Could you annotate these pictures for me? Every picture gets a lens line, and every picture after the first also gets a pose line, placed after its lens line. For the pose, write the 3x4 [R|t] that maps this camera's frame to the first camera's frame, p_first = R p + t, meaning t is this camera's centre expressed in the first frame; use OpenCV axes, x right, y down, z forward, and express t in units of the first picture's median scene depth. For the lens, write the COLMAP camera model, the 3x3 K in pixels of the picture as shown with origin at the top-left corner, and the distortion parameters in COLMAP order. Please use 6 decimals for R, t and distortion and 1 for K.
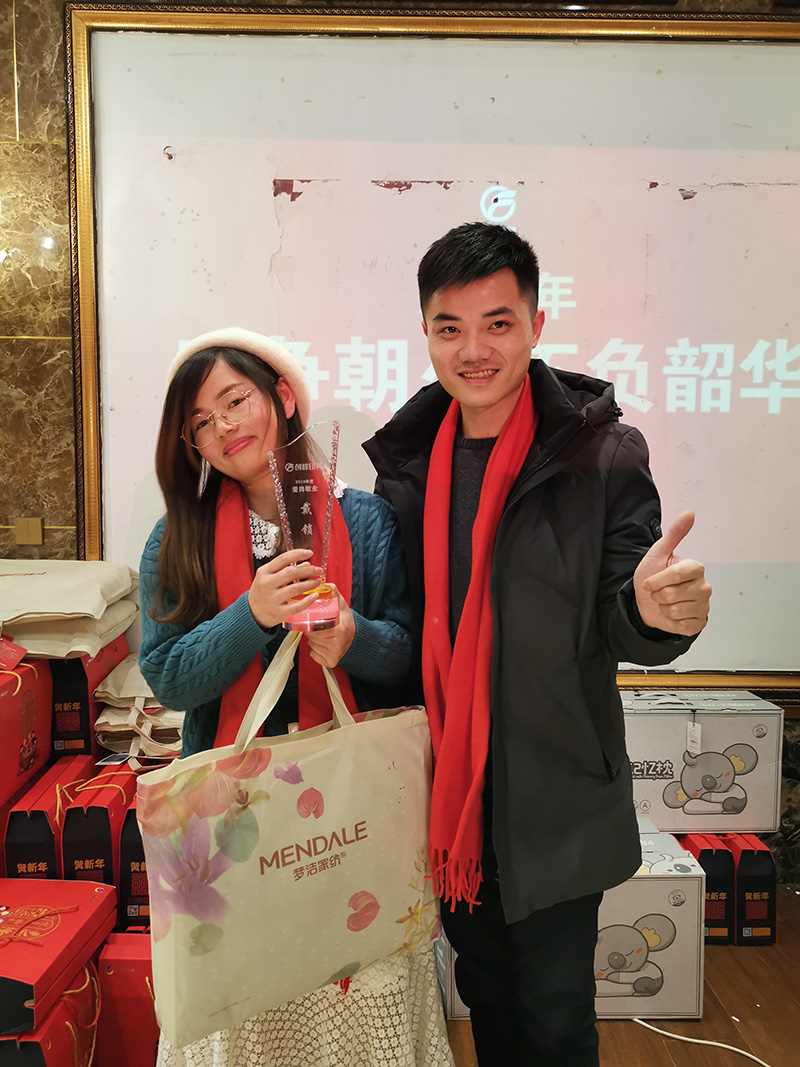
lens RADIAL K [[808.2, 0, 408.4], [0, 808.2, 530.8], [0, 0, 1]] dist [0.045109, -0.034342]
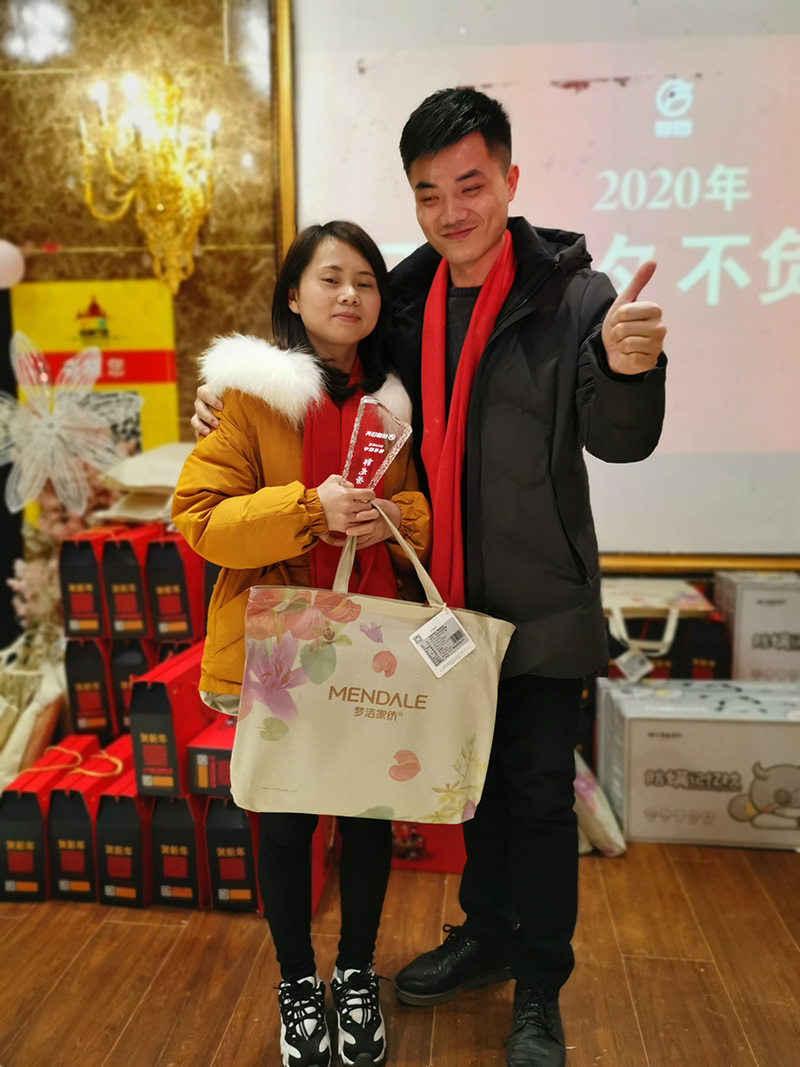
lens RADIAL K [[808.2, 0, 411.6], [0, 808.2, 528.5], [0, 0, 1]] dist [0.045109, -0.034342]
pose [[0.992156, 0.010755, -0.124543, -0.085164], [-0.002260, 0.997673, 0.068145, 0.071264], [0.124986, -0.067329, 0.989871, -0.100683]]
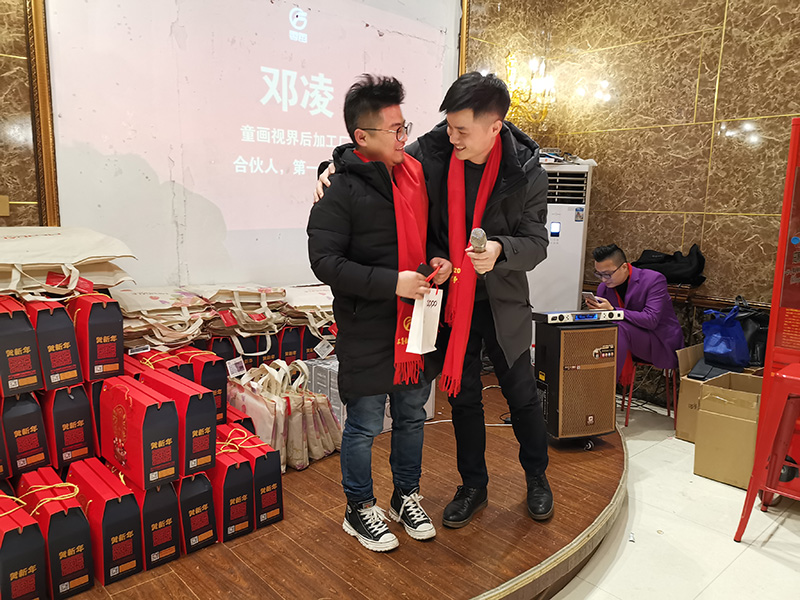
lens RADIAL K [[606.0, 0, 388.0], [0, 606.0, 292.9], [0, 0, 1]] dist [0.045109, -0.034342]
pose [[0.765909, -0.084311, 0.637397, -0.633813], [0.018015, 0.993790, 0.109806, 0.043962], [-0.642697, -0.072619, 0.762671, -0.171037]]
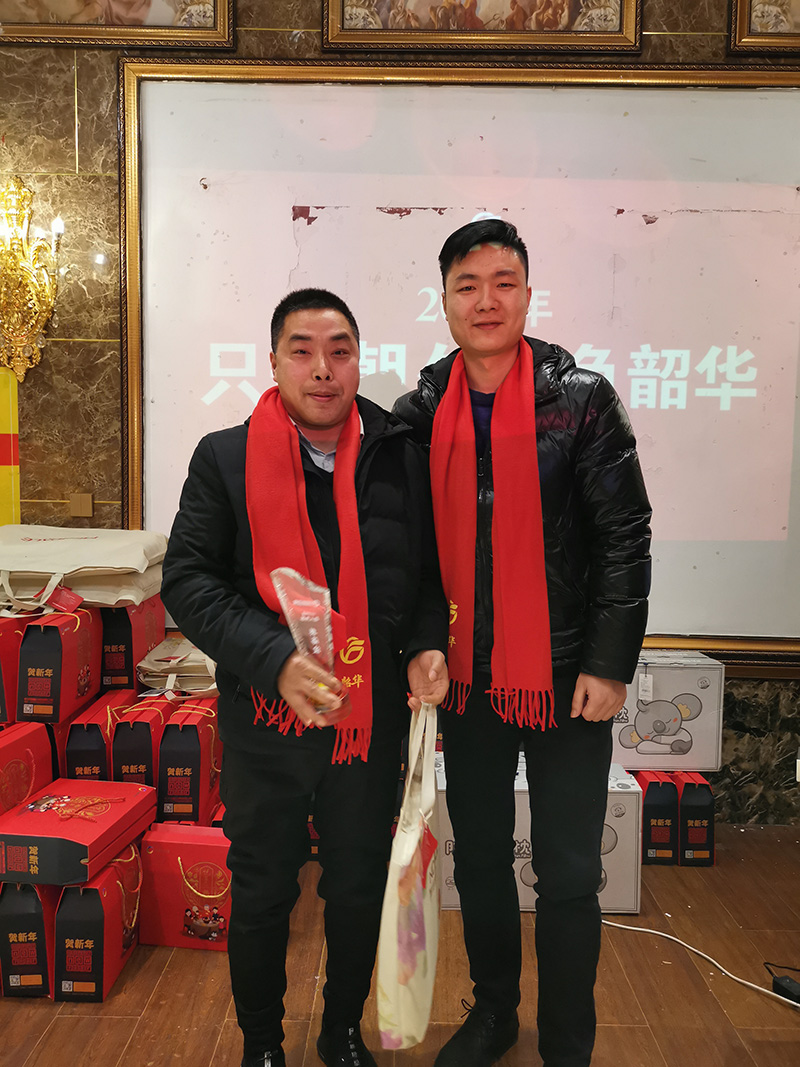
lens RADIAL K [[808.2, 0, 408.7], [0, 808.2, 530.5], [0, 0, 1]] dist [0.045109, -0.034342]
pose [[0.999578, 0.012645, -0.026136, 0.037006], [-0.012795, 0.999903, -0.005591, 0.038344], [0.026063, 0.005923, 0.999643, -0.159994]]
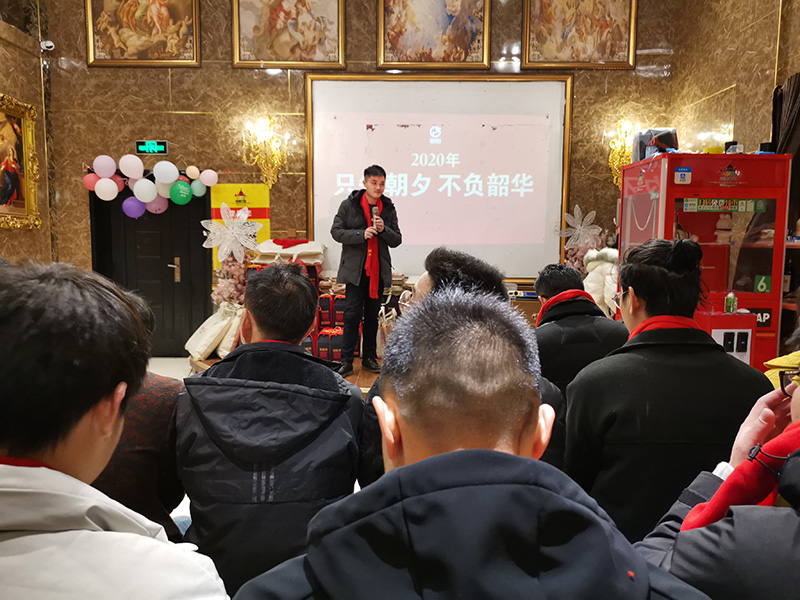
lens RADIAL K [[606.0, 0, 405.4], [0, 606.0, 299.8], [0, 0, 1]] dist [0.045109, -0.034342]
pose [[0.999370, 0.006173, -0.034936, 0.079594], [-0.004643, 0.999034, 0.043700, 0.163171], [0.035172, -0.043511, 0.998434, -1.461243]]
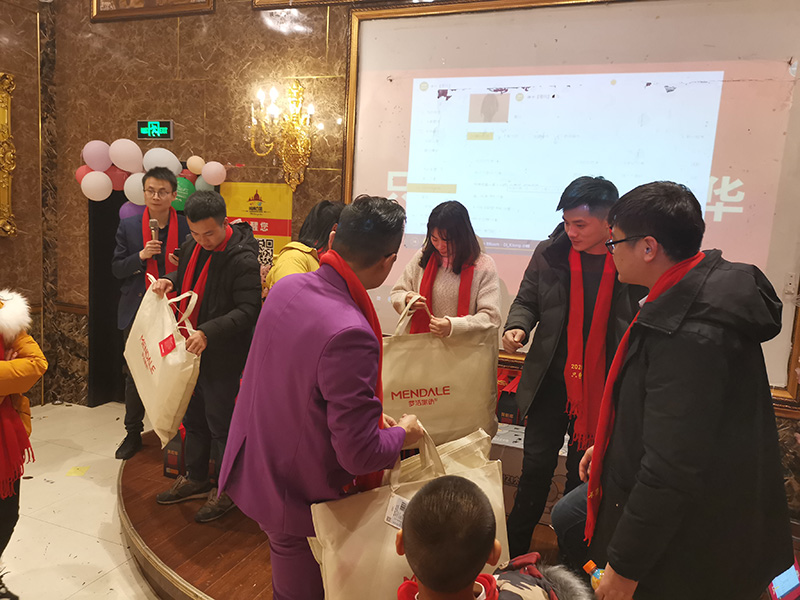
lens RADIAL K [[606.0, 0, 402.7], [0, 606.0, 297.6], [0, 0, 1]] dist [0.045109, -0.034342]
pose [[0.919949, 0.097605, -0.379694, 0.359915], [-0.077076, 0.994639, 0.068938, -0.028273], [0.384387, -0.034154, 0.922540, -0.400051]]
